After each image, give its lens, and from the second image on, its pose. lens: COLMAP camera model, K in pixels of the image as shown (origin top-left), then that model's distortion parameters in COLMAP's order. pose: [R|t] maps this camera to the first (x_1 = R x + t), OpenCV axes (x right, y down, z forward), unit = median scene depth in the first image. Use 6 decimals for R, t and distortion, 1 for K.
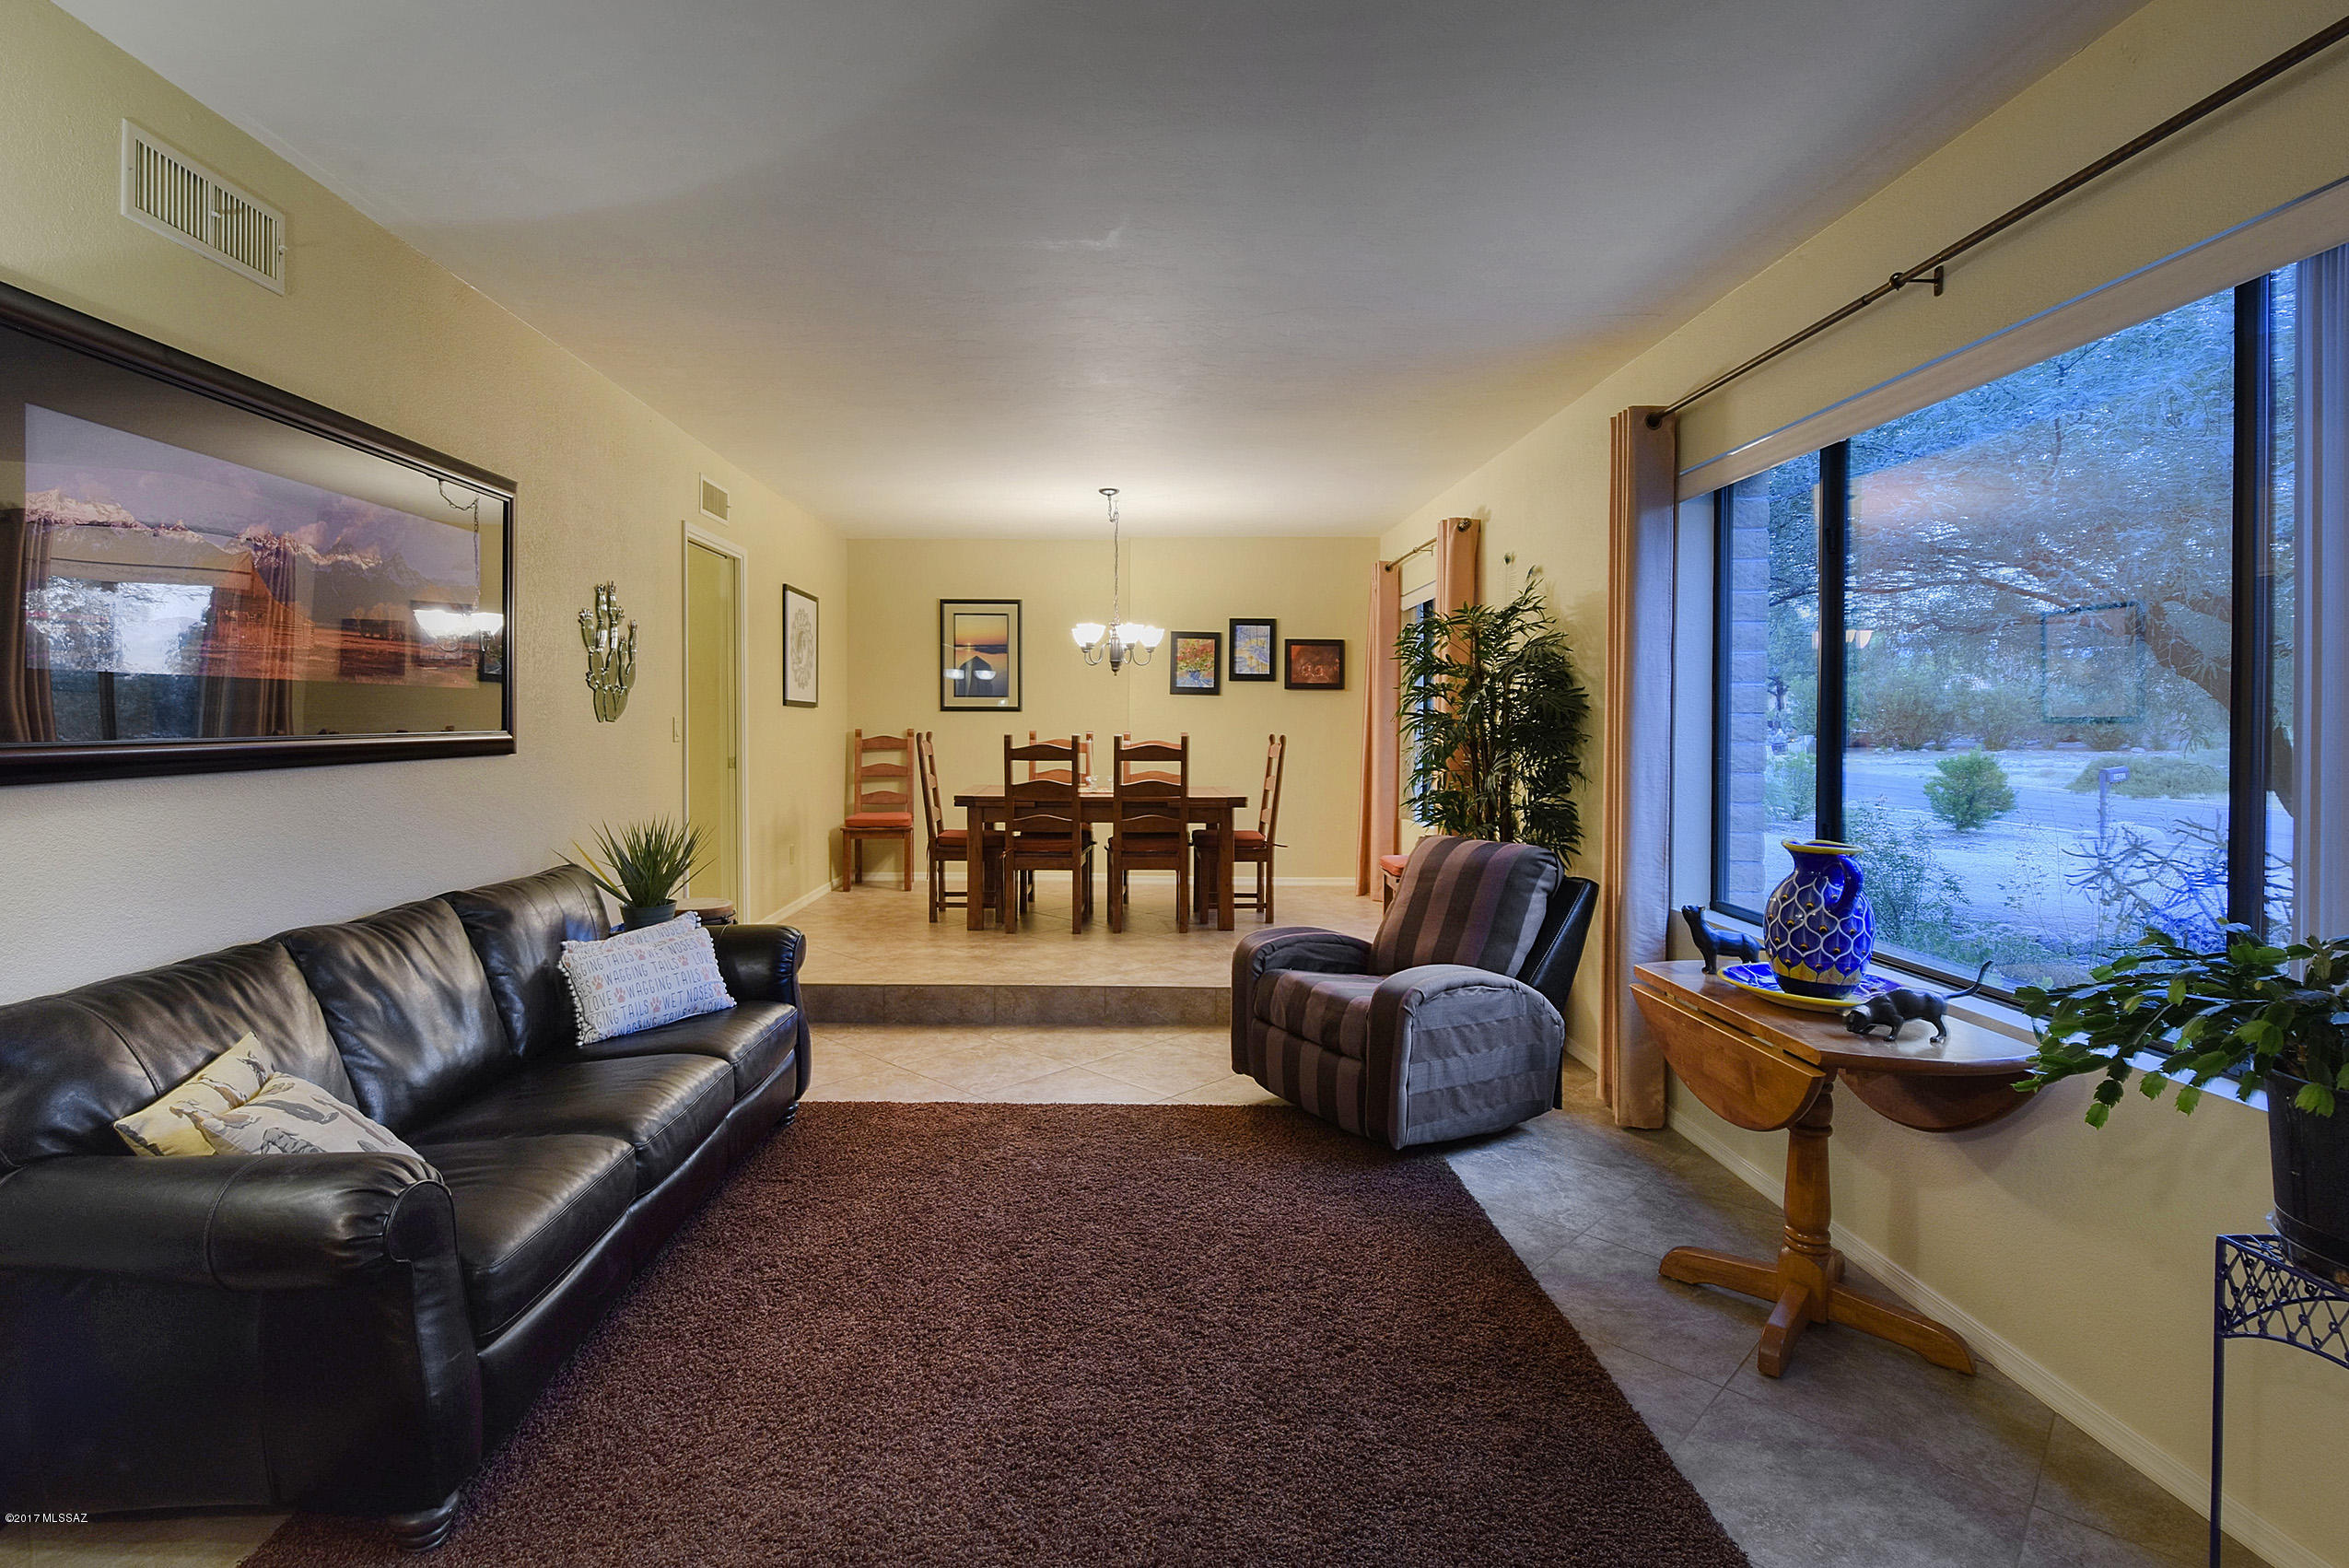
lens RADIAL K [[983.1, 0, 1169.9], [0, 983.1, 735.2], [0, 0, 1]] dist [-0.018550, -0.000519]
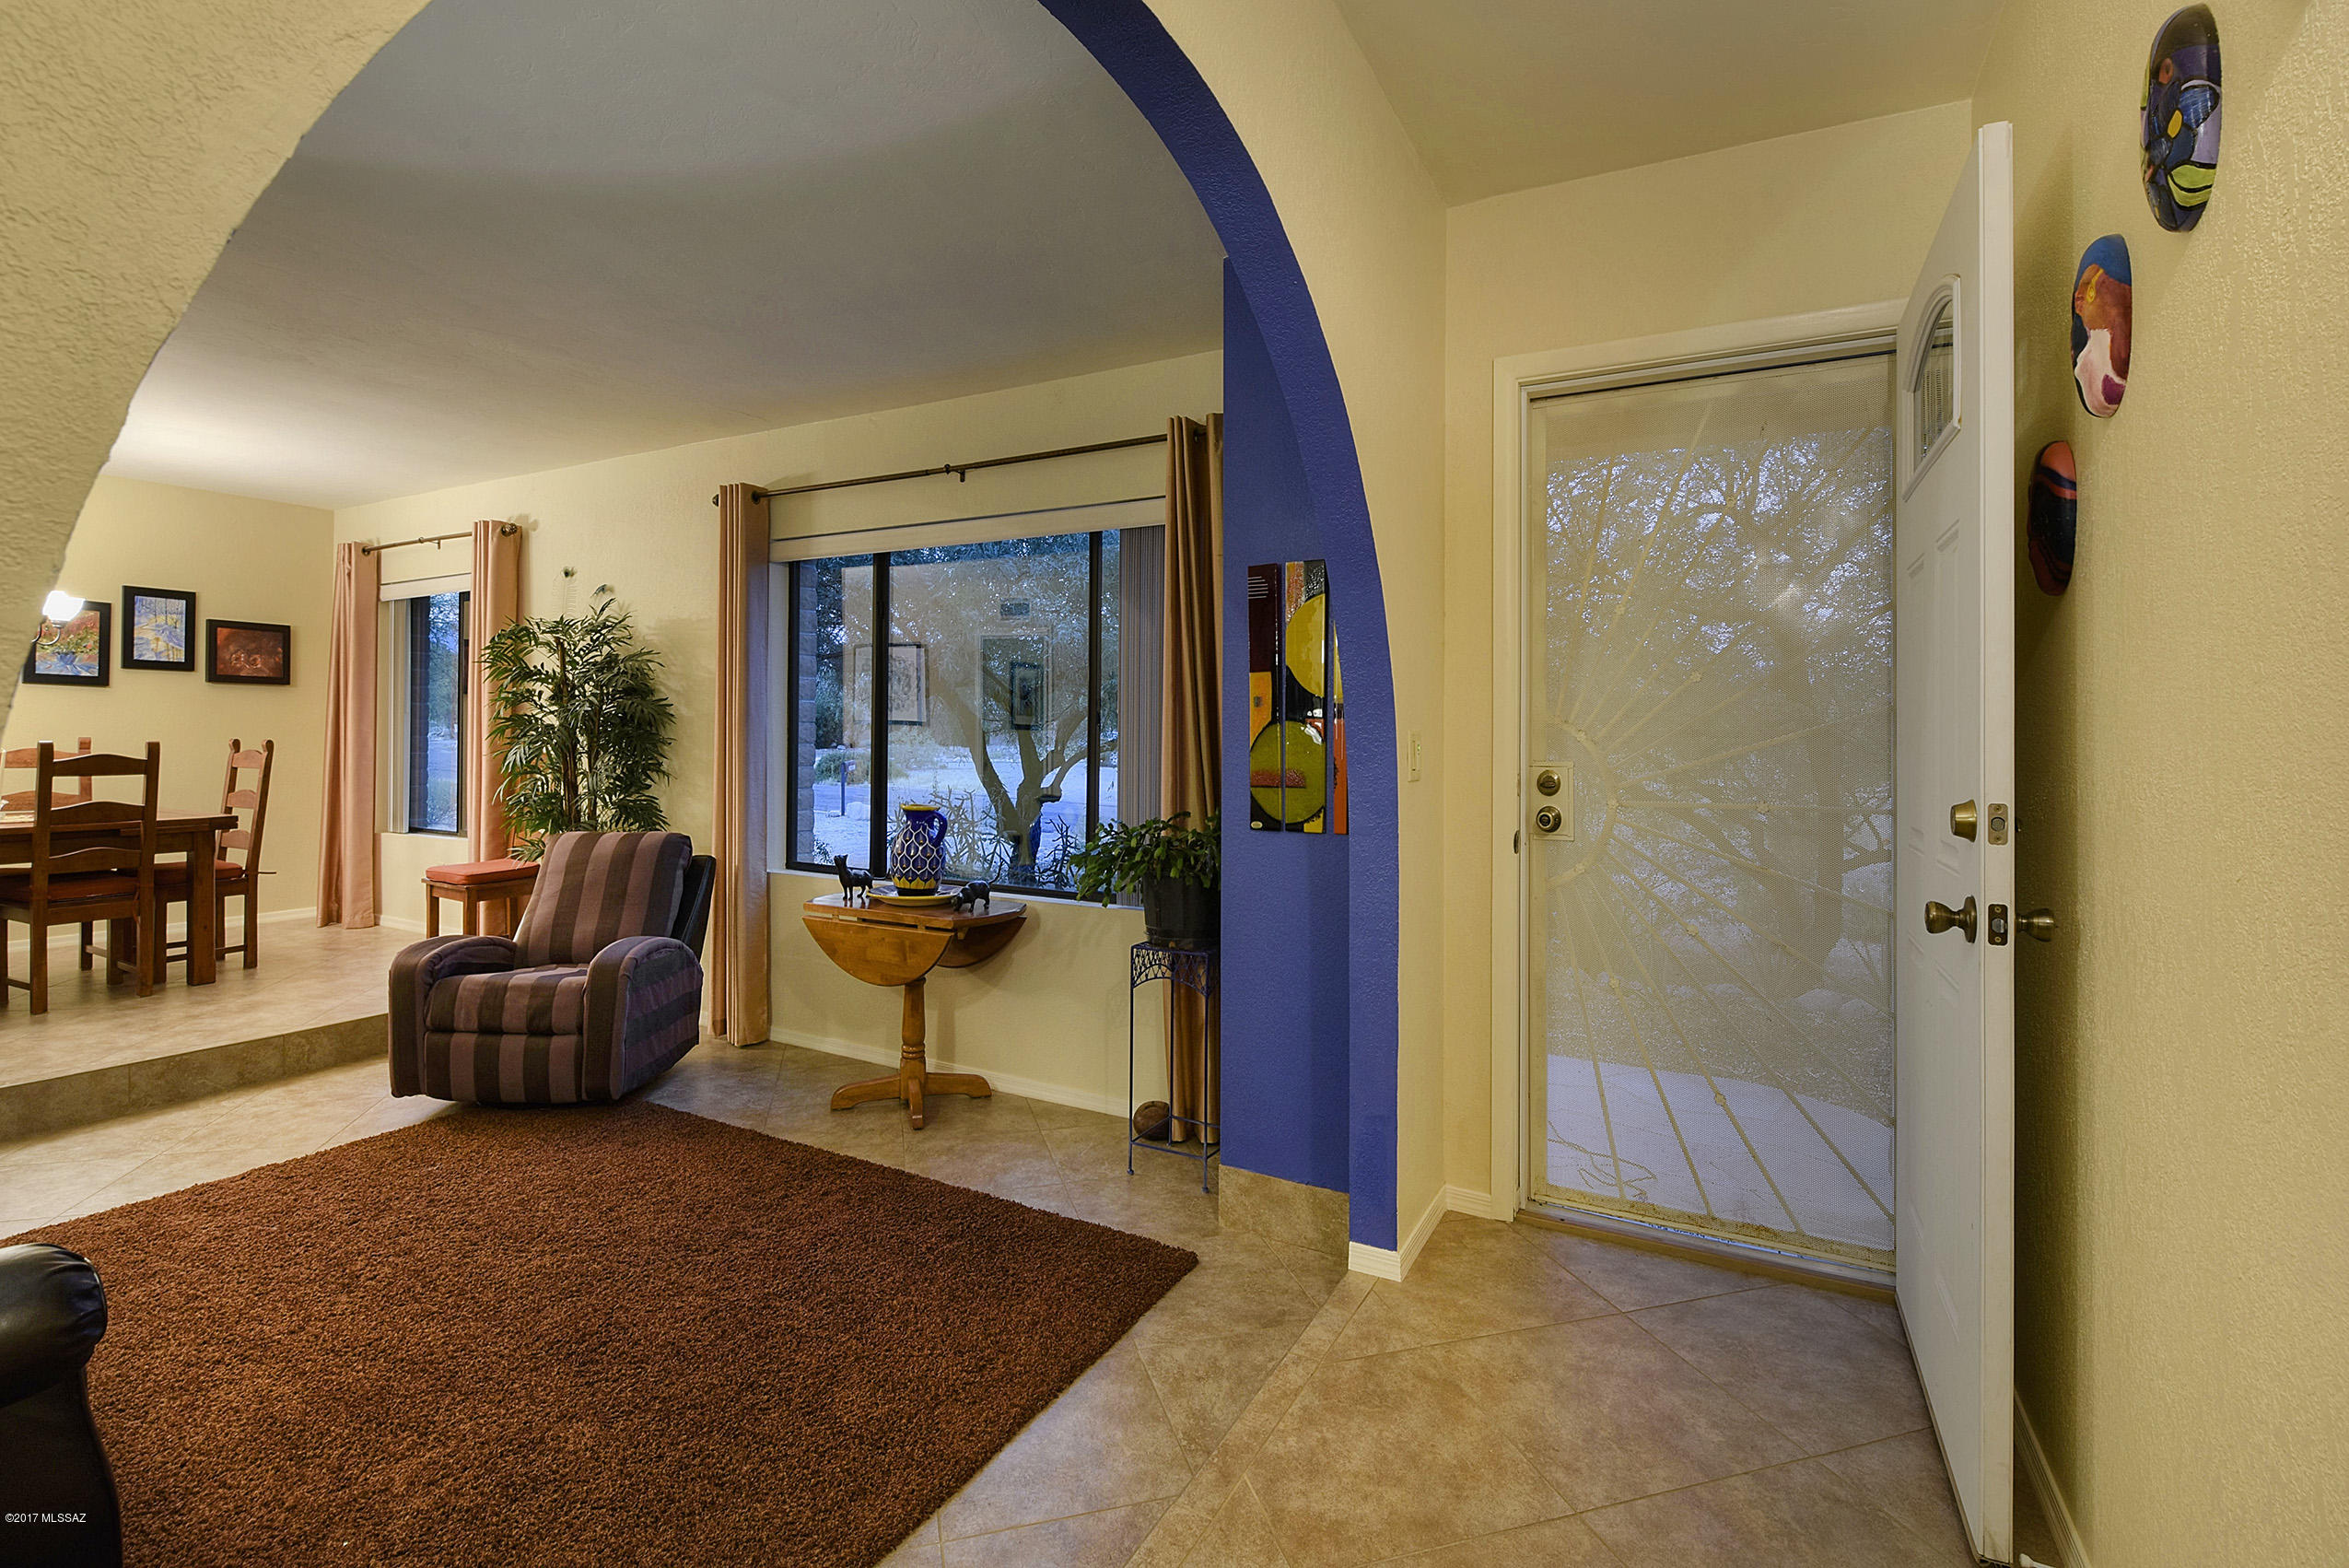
lens RADIAL K [[1028.8, 0, 1177.6], [0, 1028.8, 734.5], [0, 0, 1]] dist [-0.048976, -0.000263]
pose [[0.452990, -0.001706, 0.891514, -0.424514], [0.002792, 0.999996, 0.000494, -0.004813], [-0.891511, 0.002265, 0.452993, -0.103594]]
